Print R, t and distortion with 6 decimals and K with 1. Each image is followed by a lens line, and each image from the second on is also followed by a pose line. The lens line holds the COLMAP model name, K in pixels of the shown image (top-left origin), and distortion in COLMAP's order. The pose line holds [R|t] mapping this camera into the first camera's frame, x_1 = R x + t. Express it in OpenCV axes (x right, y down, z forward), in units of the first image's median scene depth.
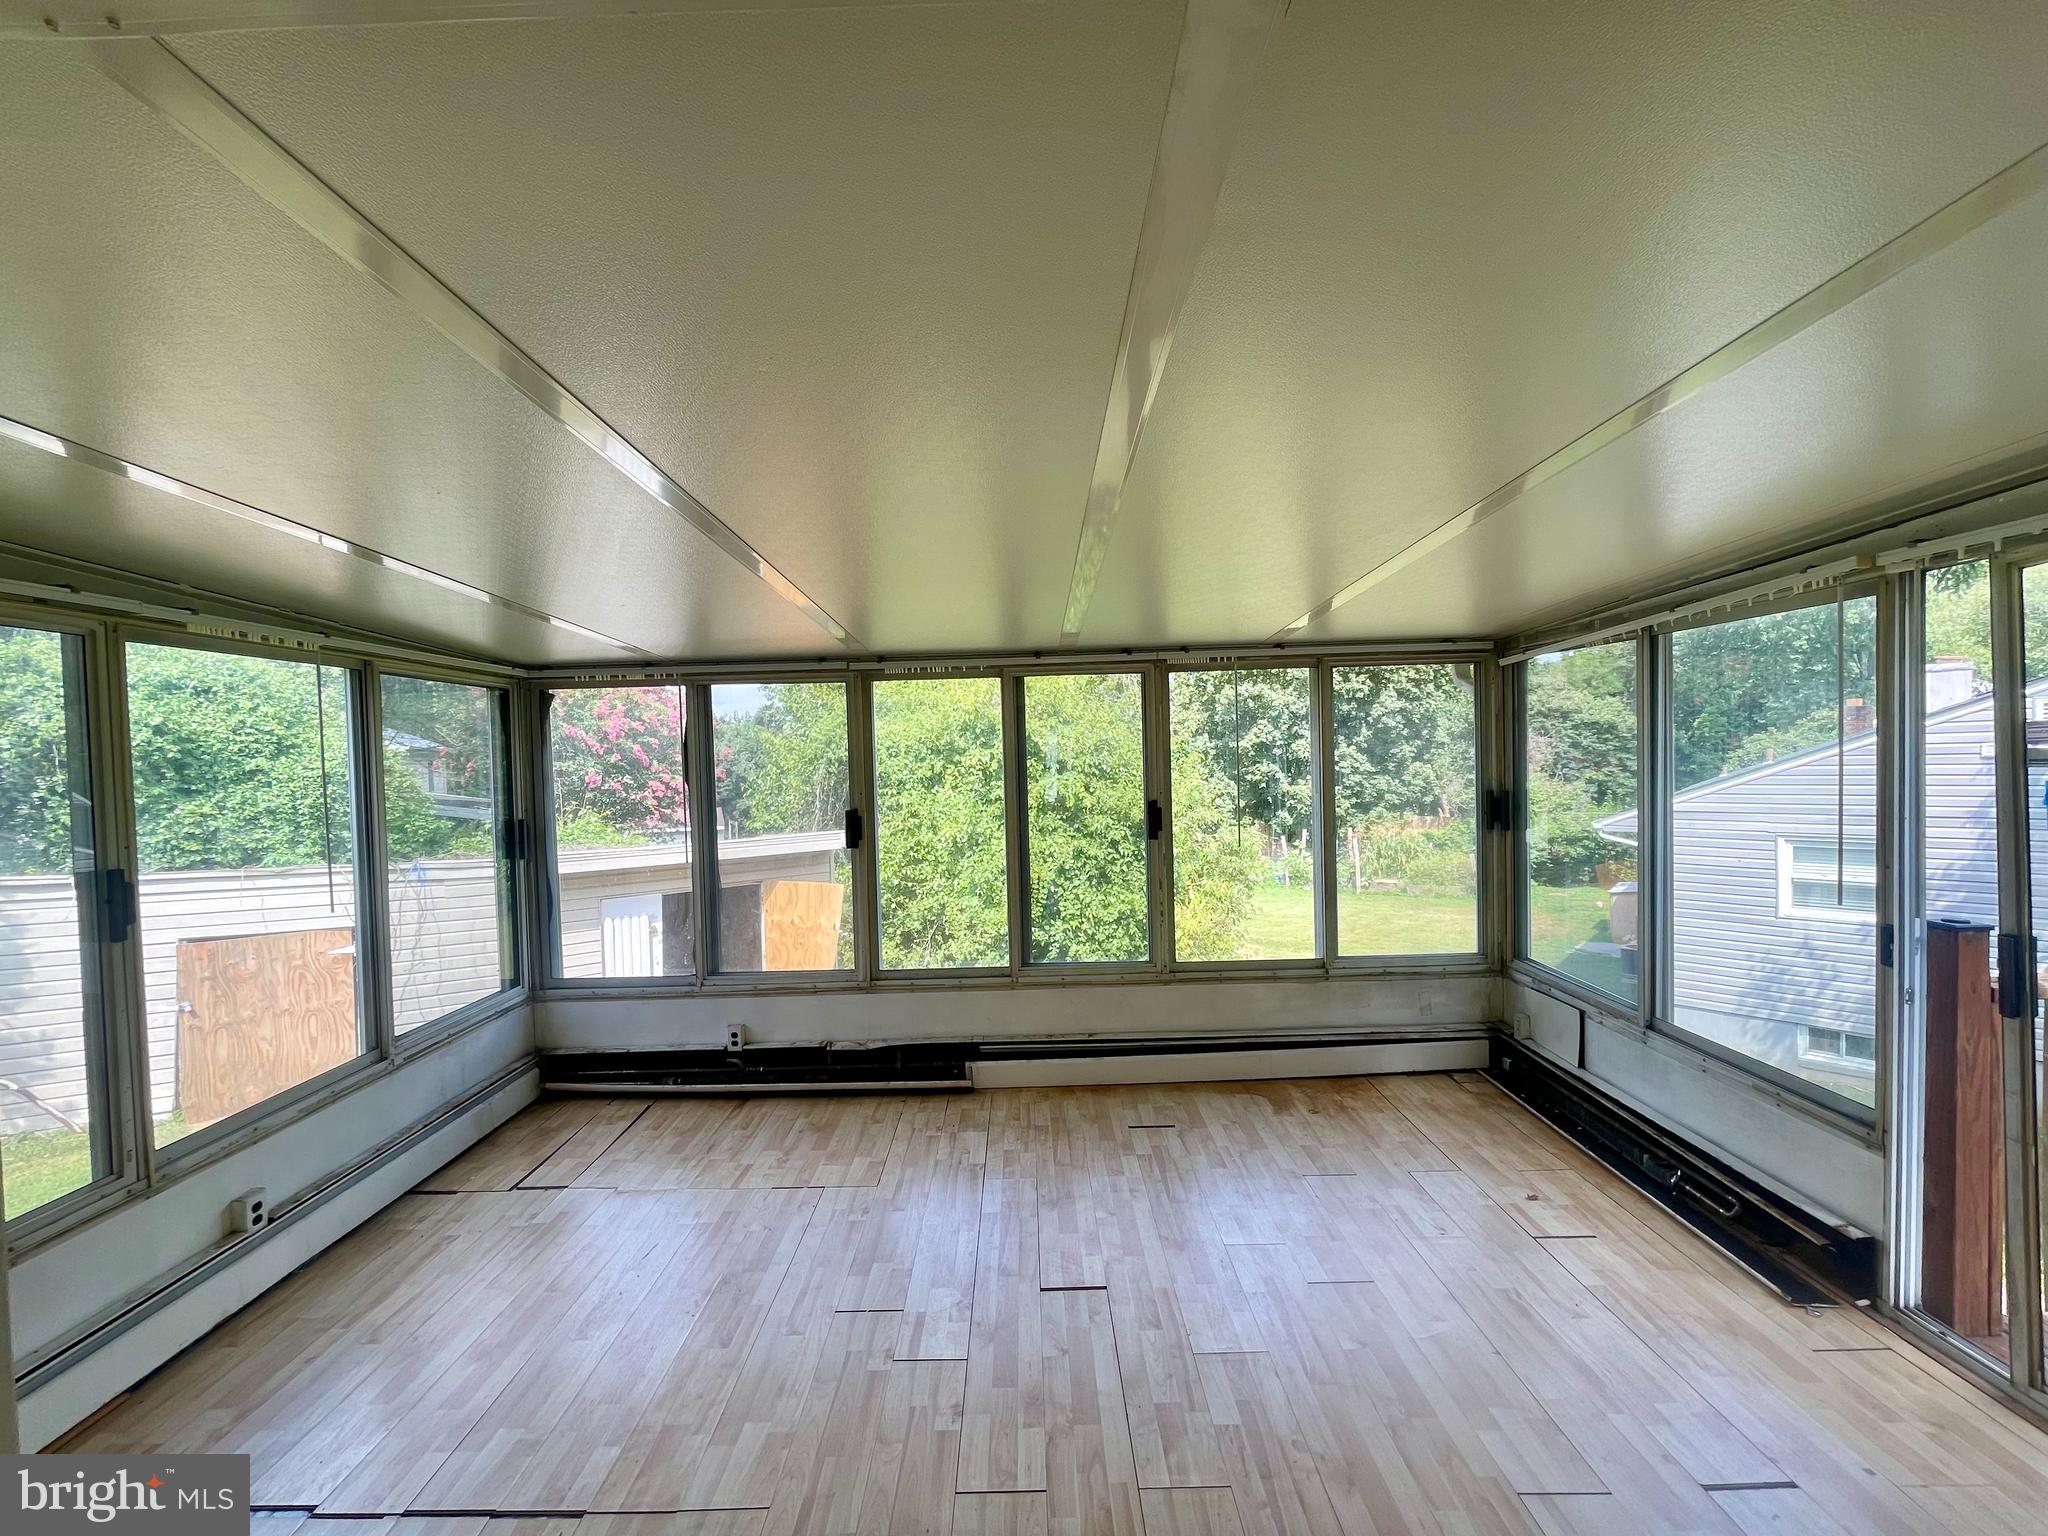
lens RADIAL K [[825.8, 0, 1013.1], [0, 825.8, 772.4], [0, 0, 1]] dist [0.001633, 0.000158]
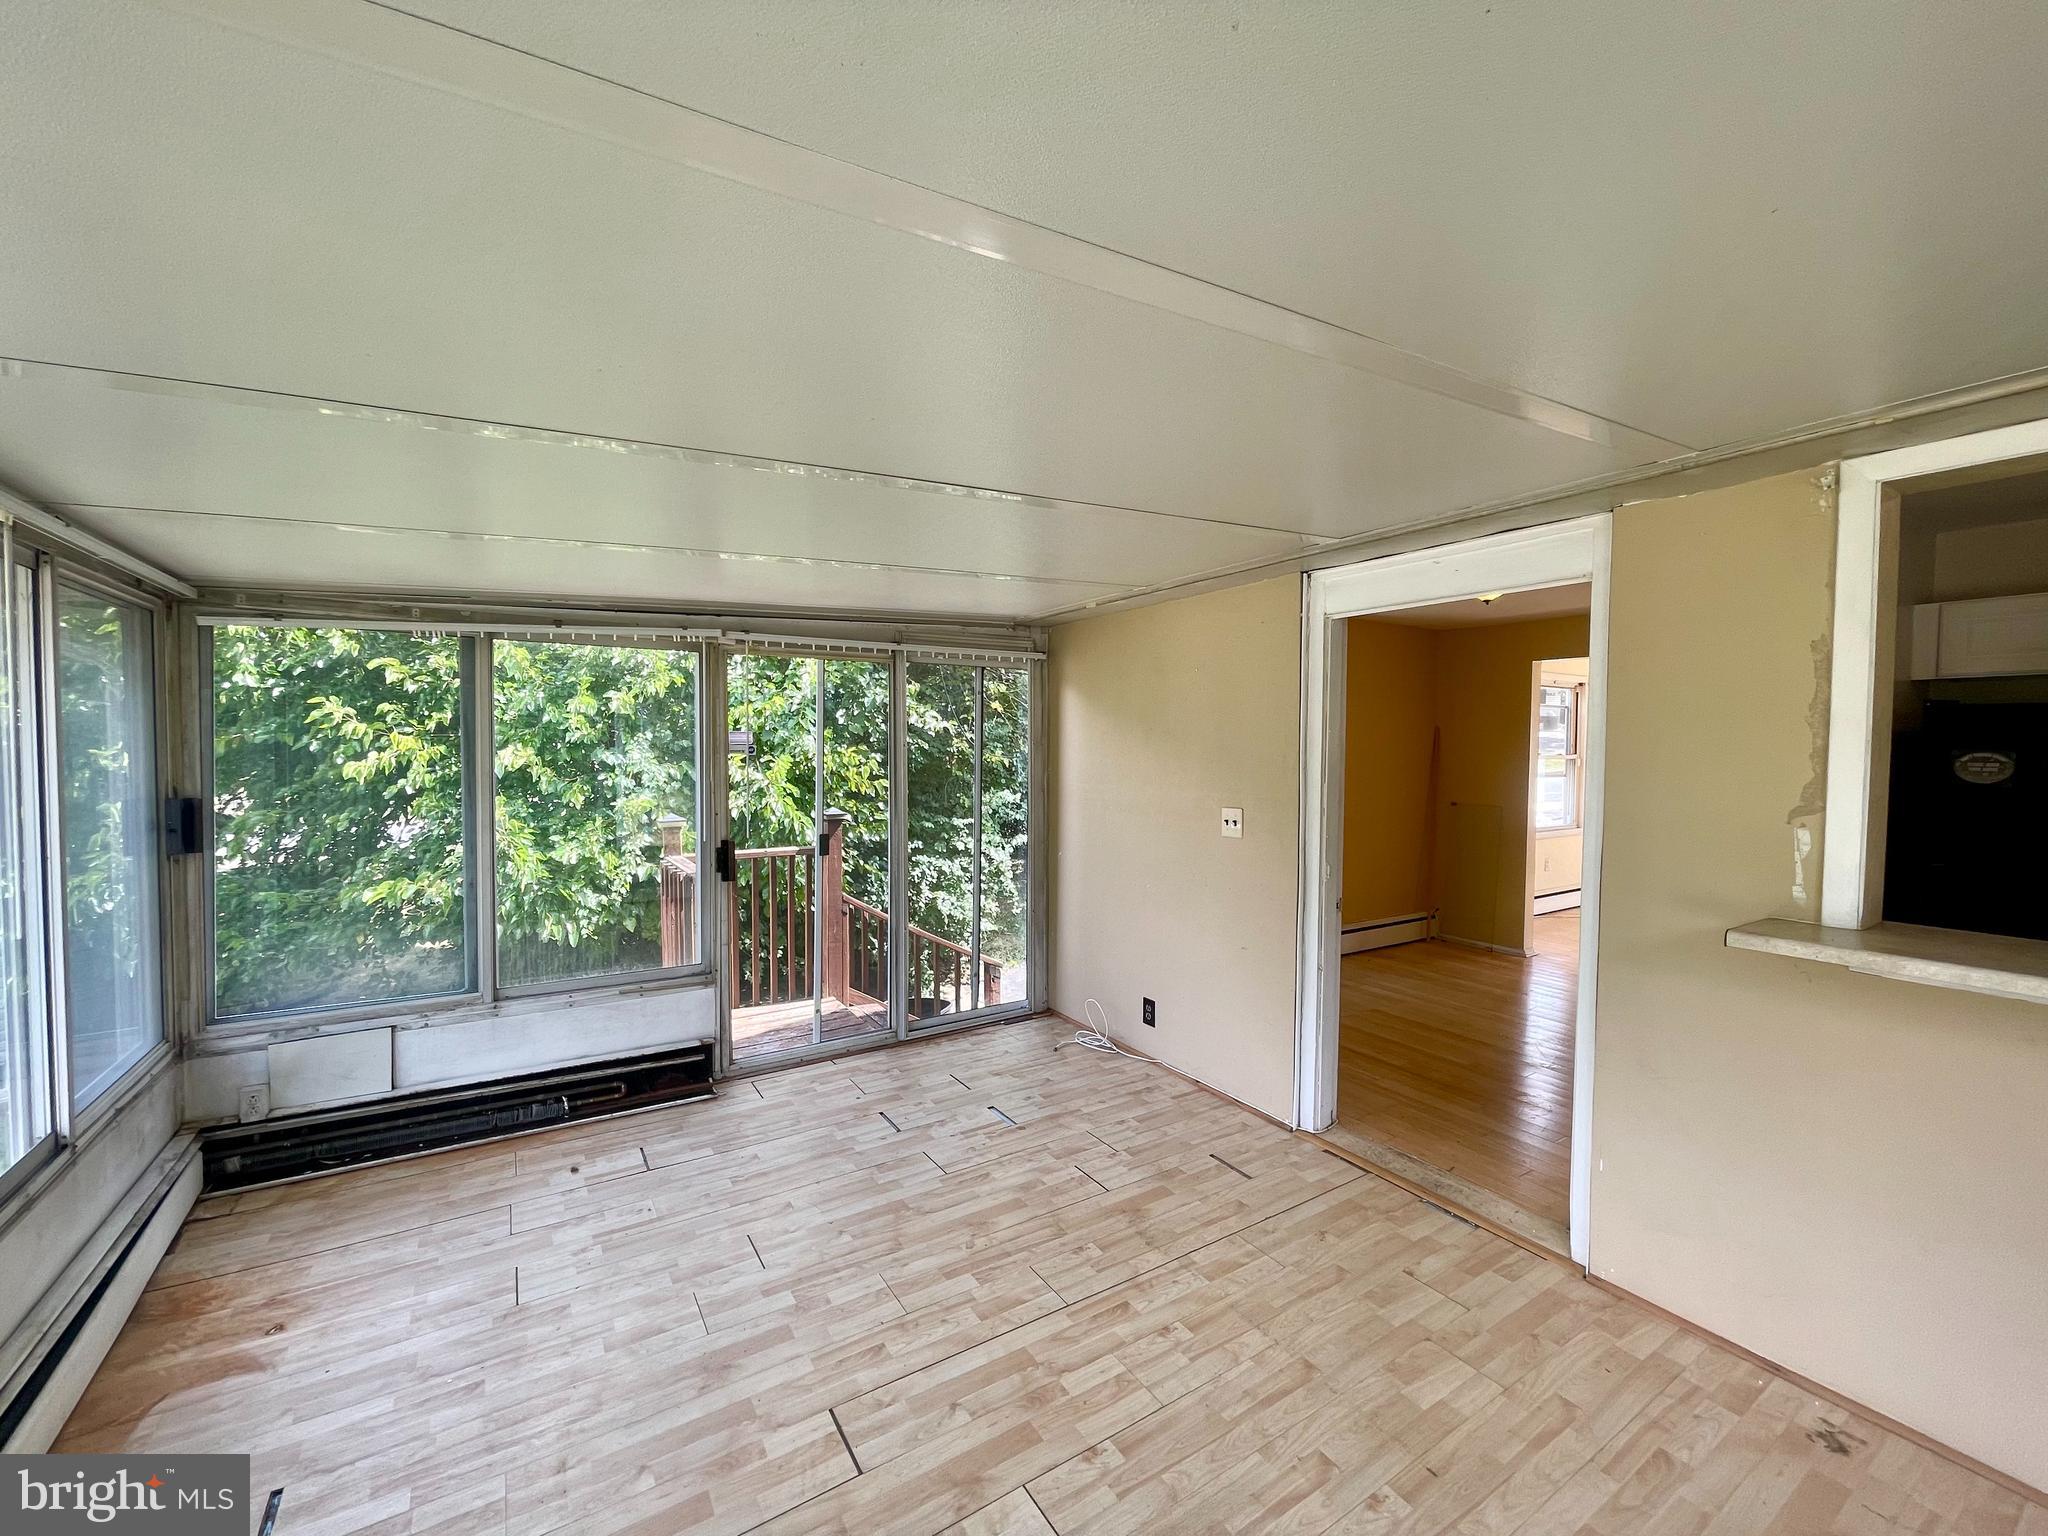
lens RADIAL K [[825.8, 0, 1016.5], [0, 825.8, 773.9], [0, 0, 1]] dist [0.001633, 0.000158]
pose [[-0.543286, 0.000412, 0.839548, -0.355676], [0.028947, 0.999414, 0.018242, 0.008682], [-0.839049, 0.034213, -0.542979, 0.701722]]
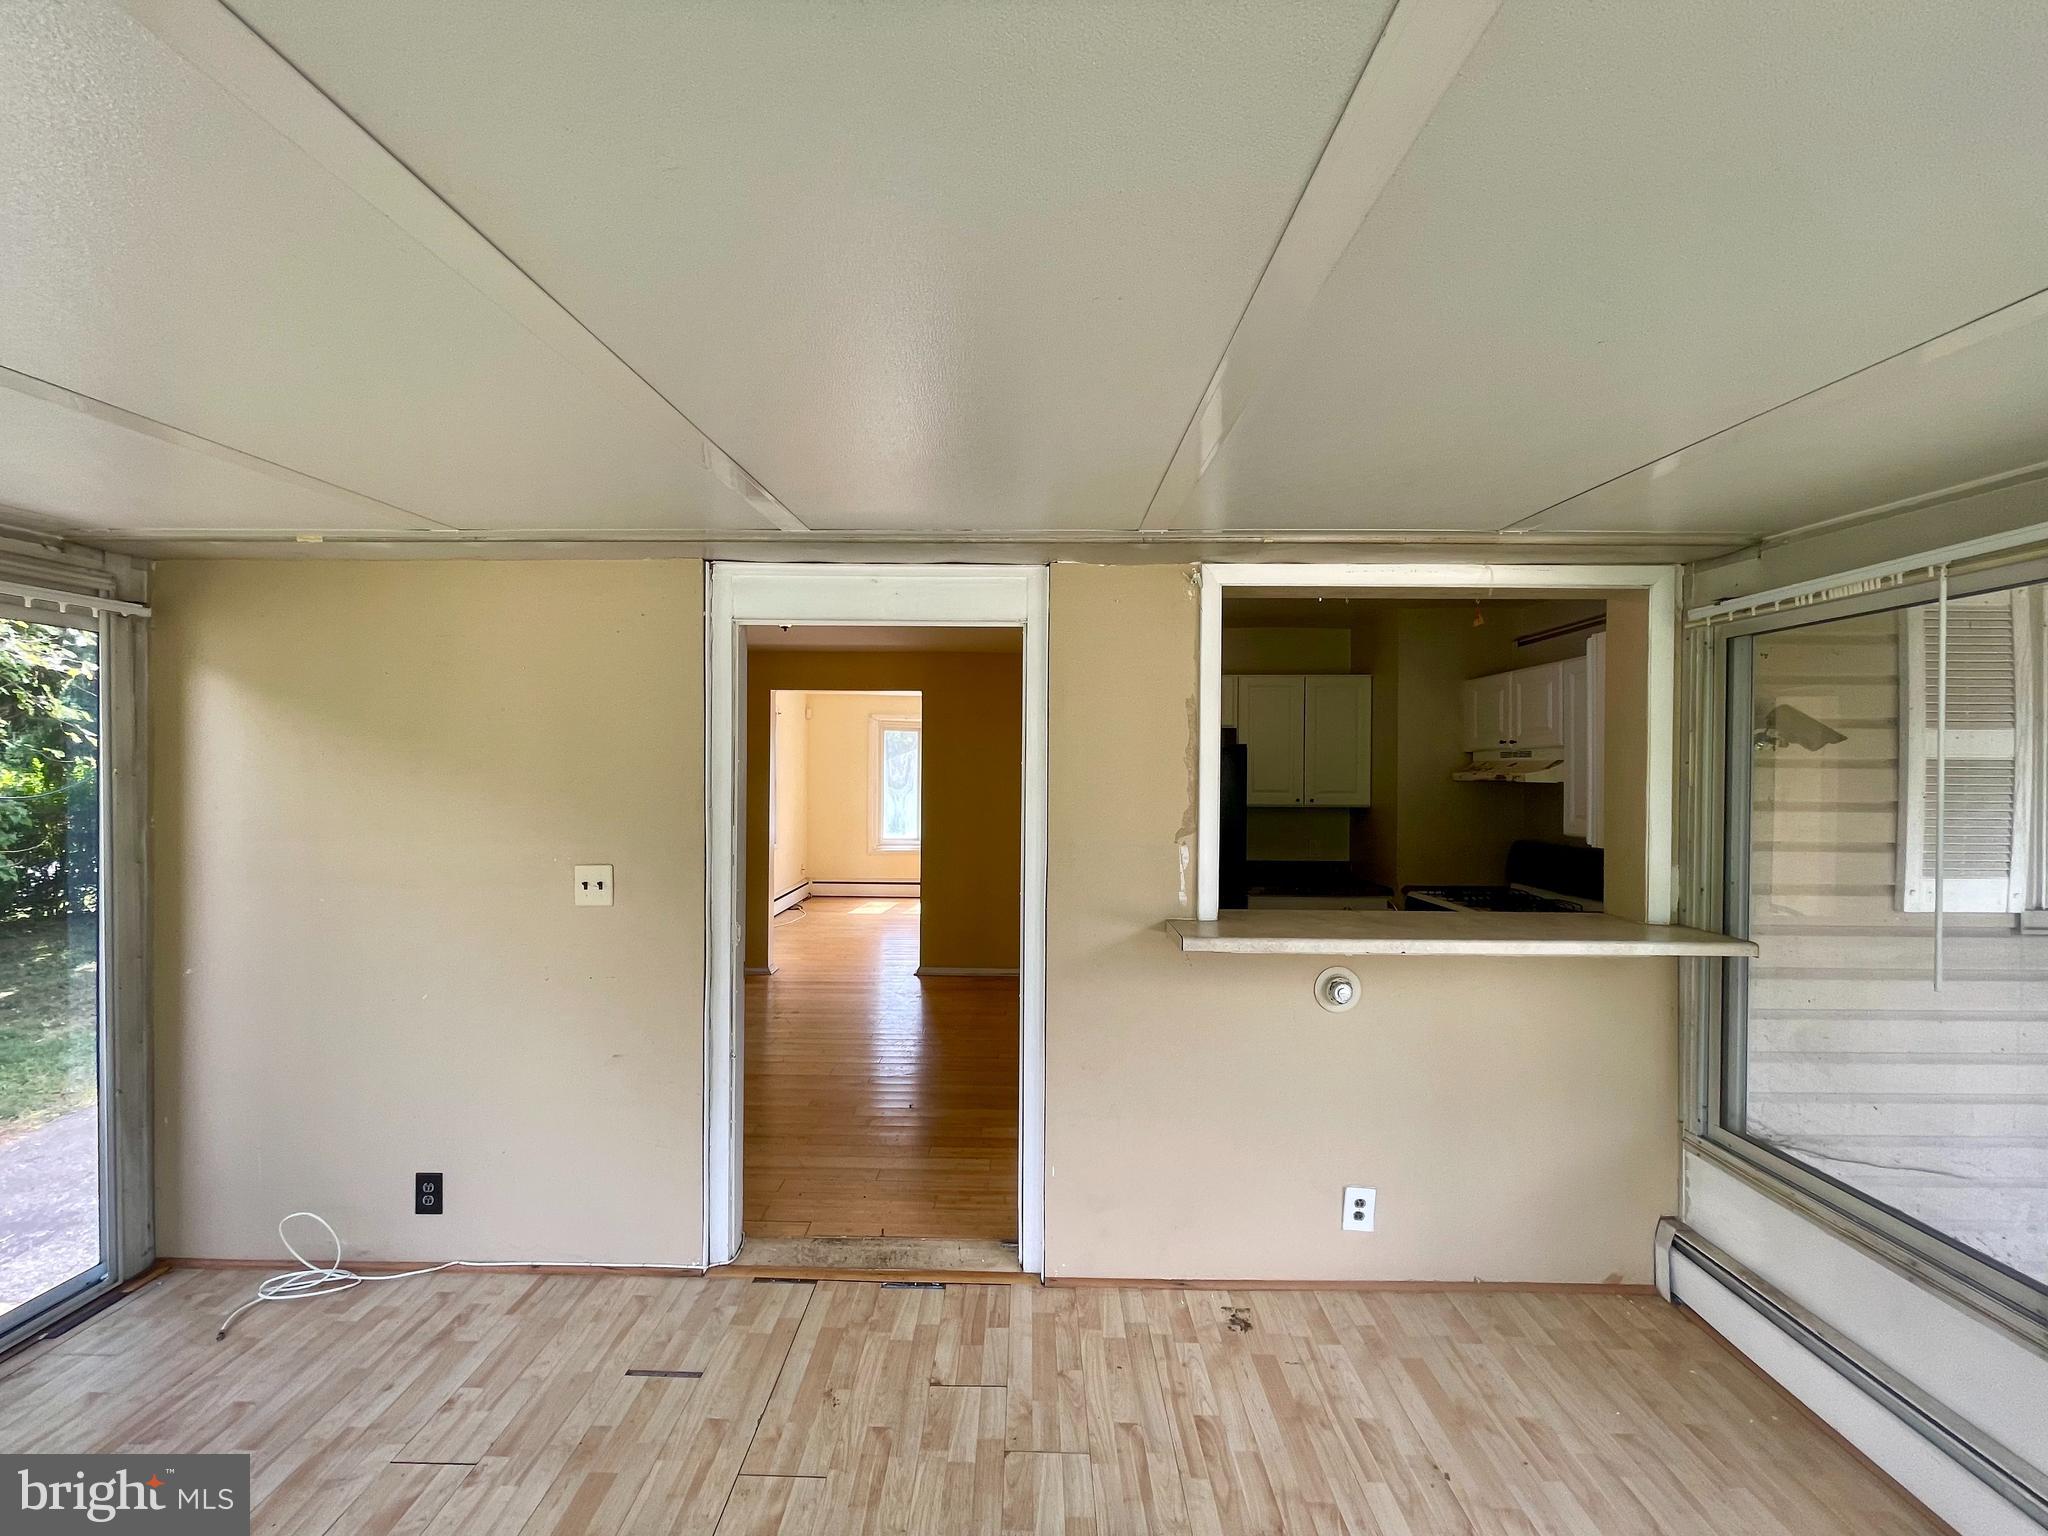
lens RADIAL K [[825.8, 0, 1014.9], [0, 825.8, 775.4], [0, 0, 1]] dist [0.001633, 0.000158]
pose [[-0.999695, 0.024585, 0.002139, -0.091228], [0.024637, 0.999276, 0.028981, -0.009867], [-0.001425, 0.029025, -0.999578, 0.668085]]
